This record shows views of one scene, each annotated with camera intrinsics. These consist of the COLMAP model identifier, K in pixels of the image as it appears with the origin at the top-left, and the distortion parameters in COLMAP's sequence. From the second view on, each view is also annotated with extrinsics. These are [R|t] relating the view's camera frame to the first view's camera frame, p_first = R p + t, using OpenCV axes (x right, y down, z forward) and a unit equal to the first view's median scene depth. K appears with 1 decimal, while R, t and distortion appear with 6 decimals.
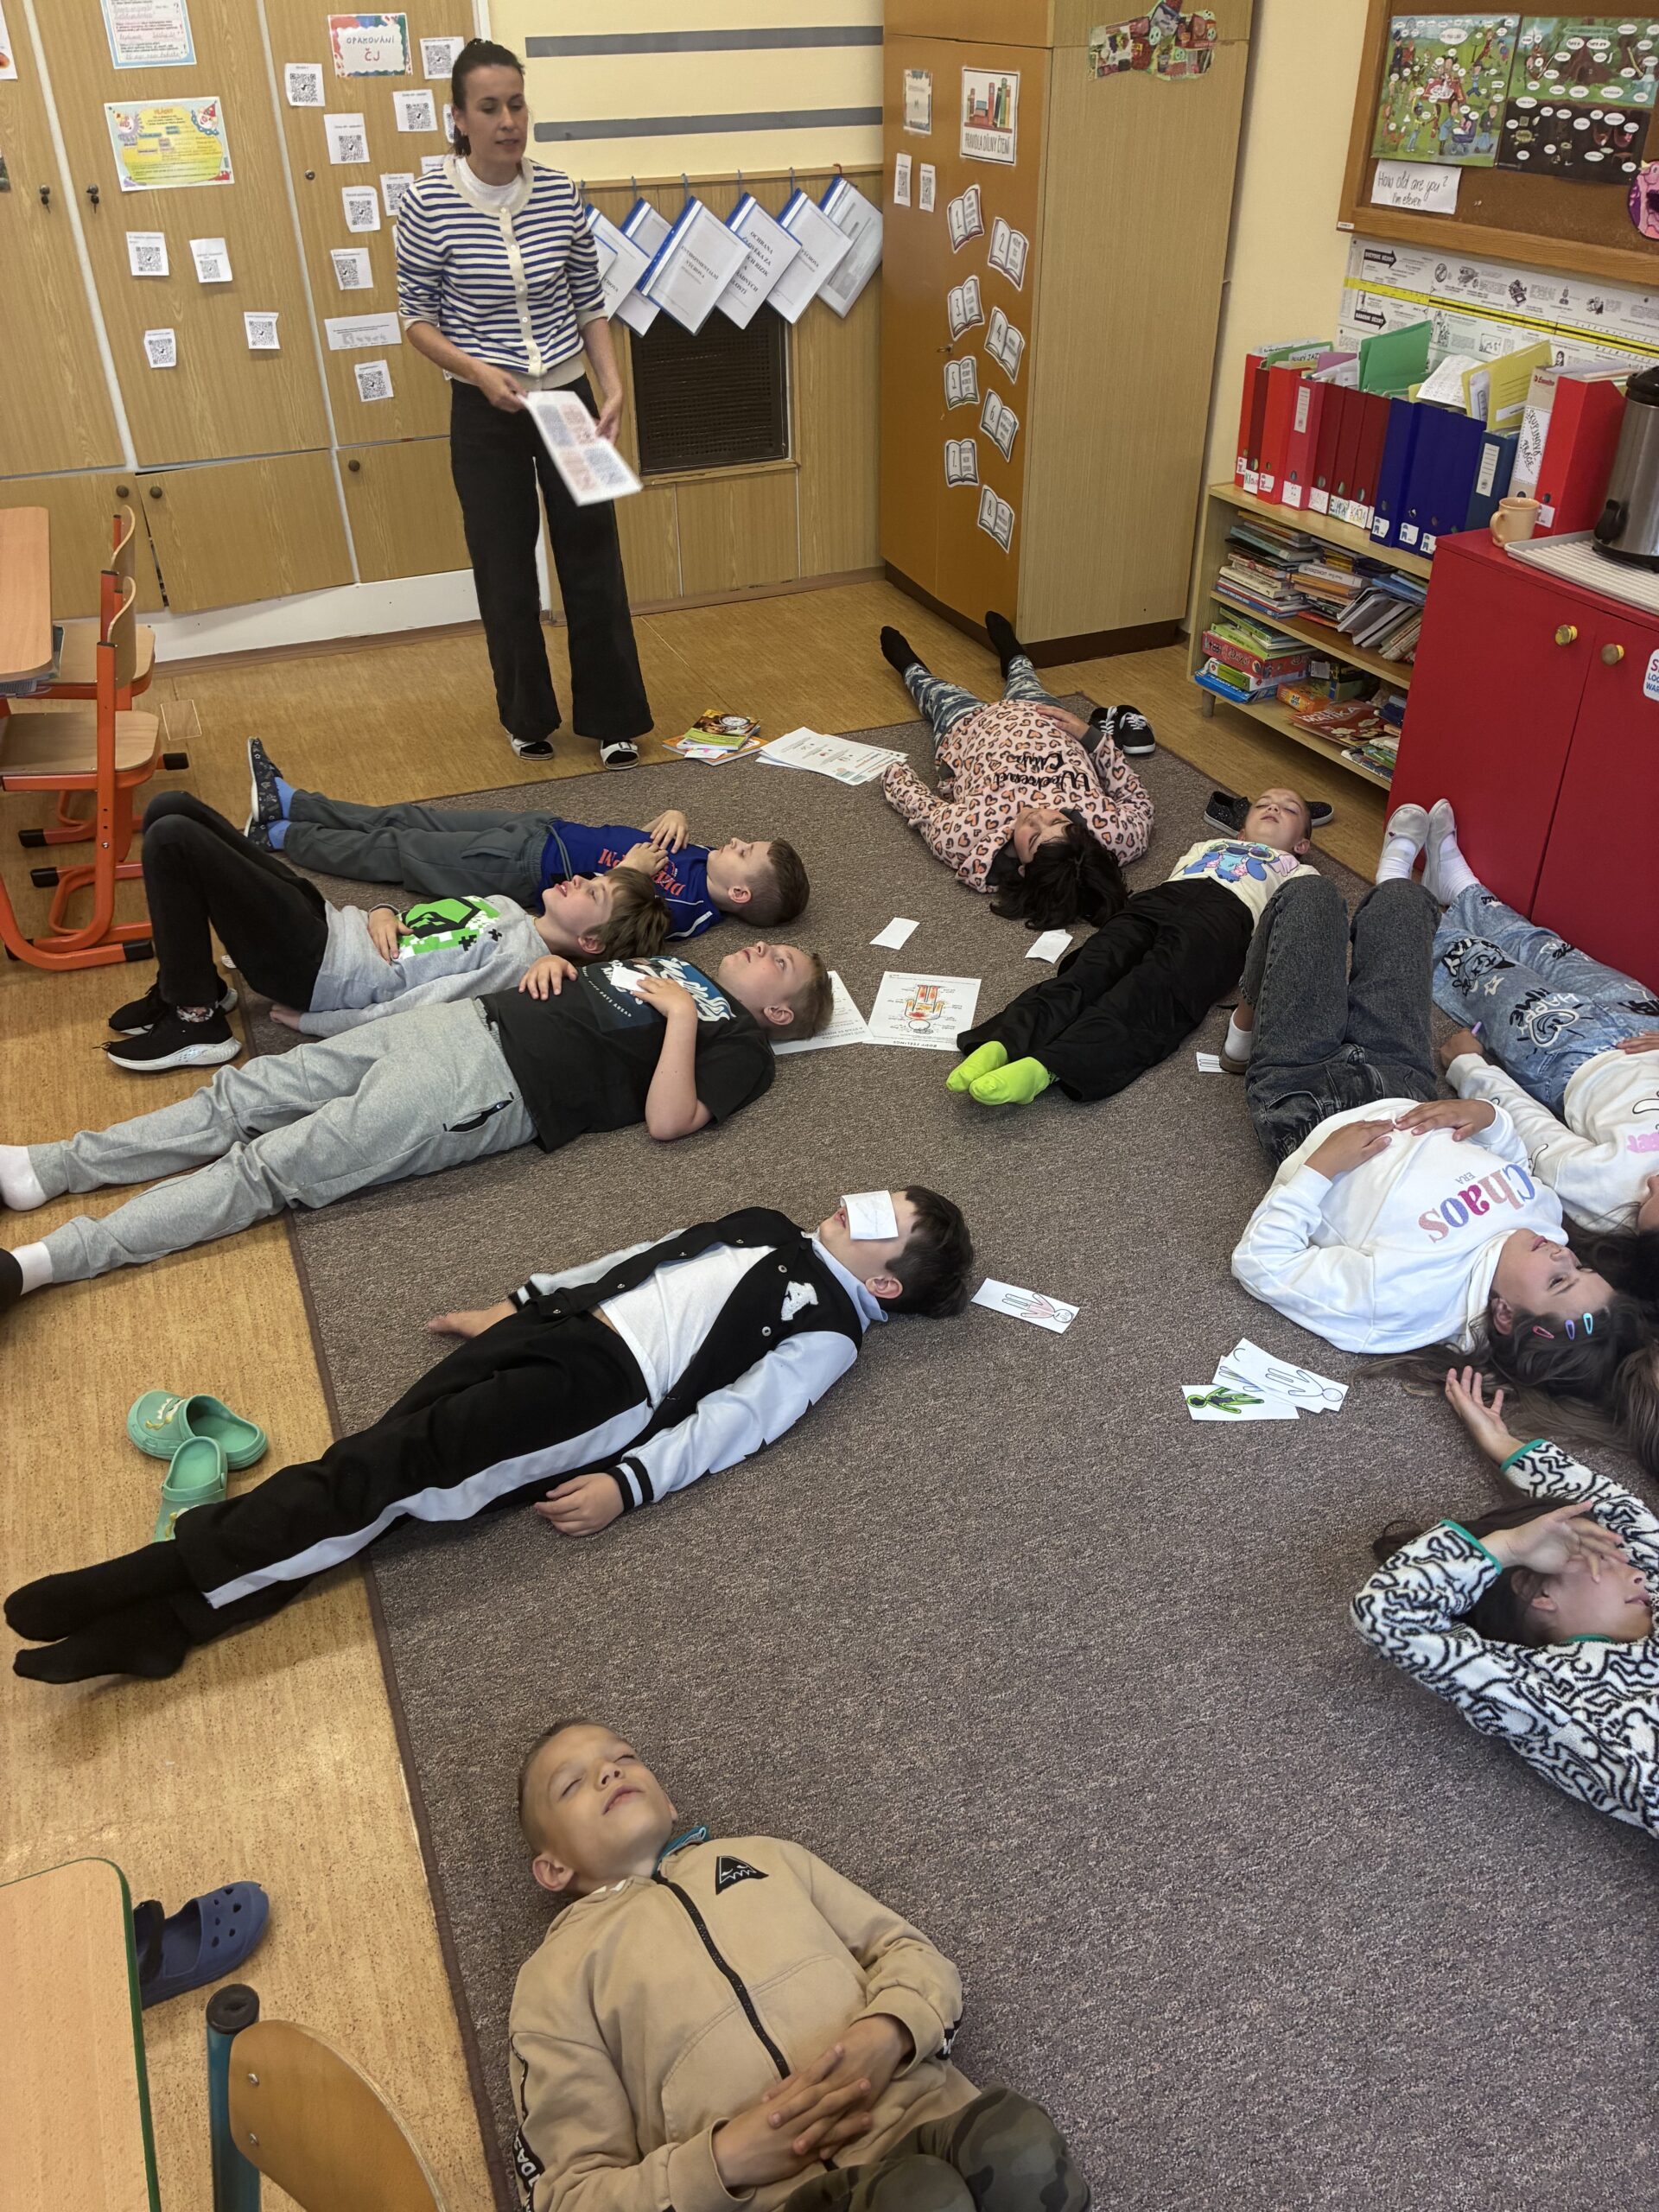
lens RADIAL K [[1684.4, 0, 824.6], [0, 1684.4, 1078.7], [0, 0, 1]] dist [0.039647, -0.070607]
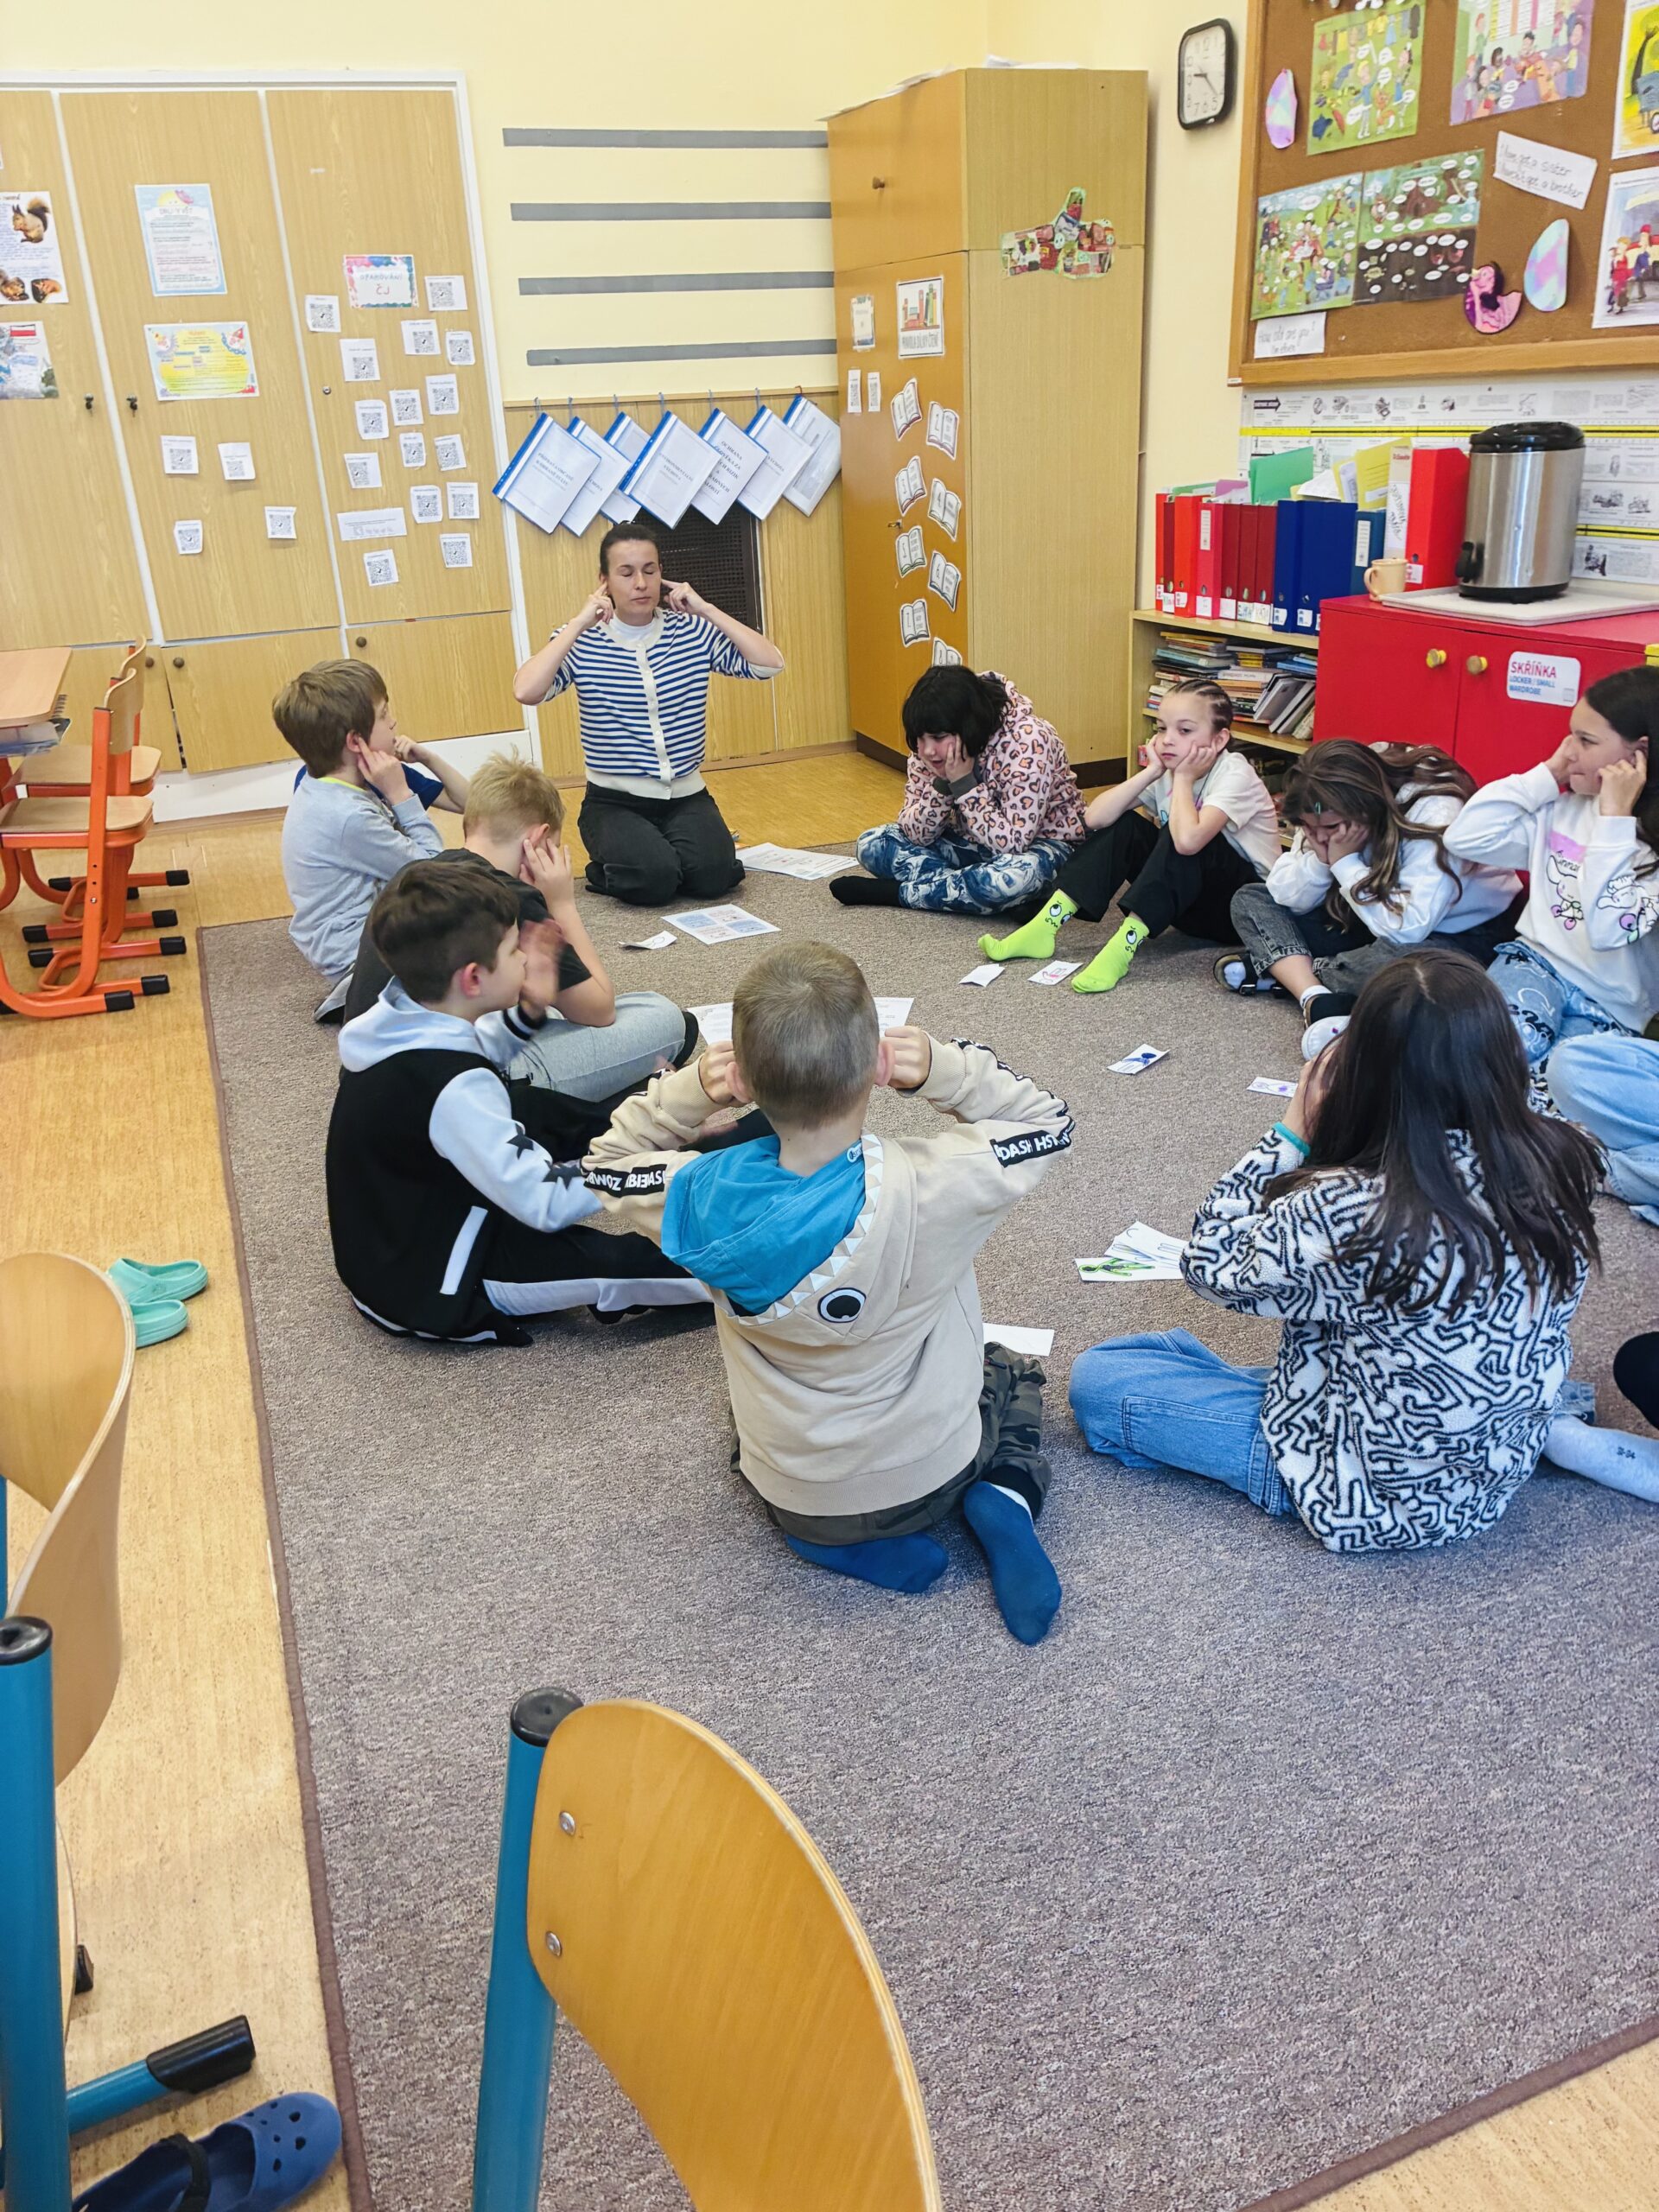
lens RADIAL K [[1684.4, 0, 841.6], [0, 1684.4, 1061.3], [0, 0, 1]] dist [0.039647, -0.070607]
pose [[0.999512, -0.026254, -0.016926, 0.053284], [0.022314, 0.979275, -0.201301, 0.157493], [0.021860, 0.200826, 0.979383, -0.015410]]
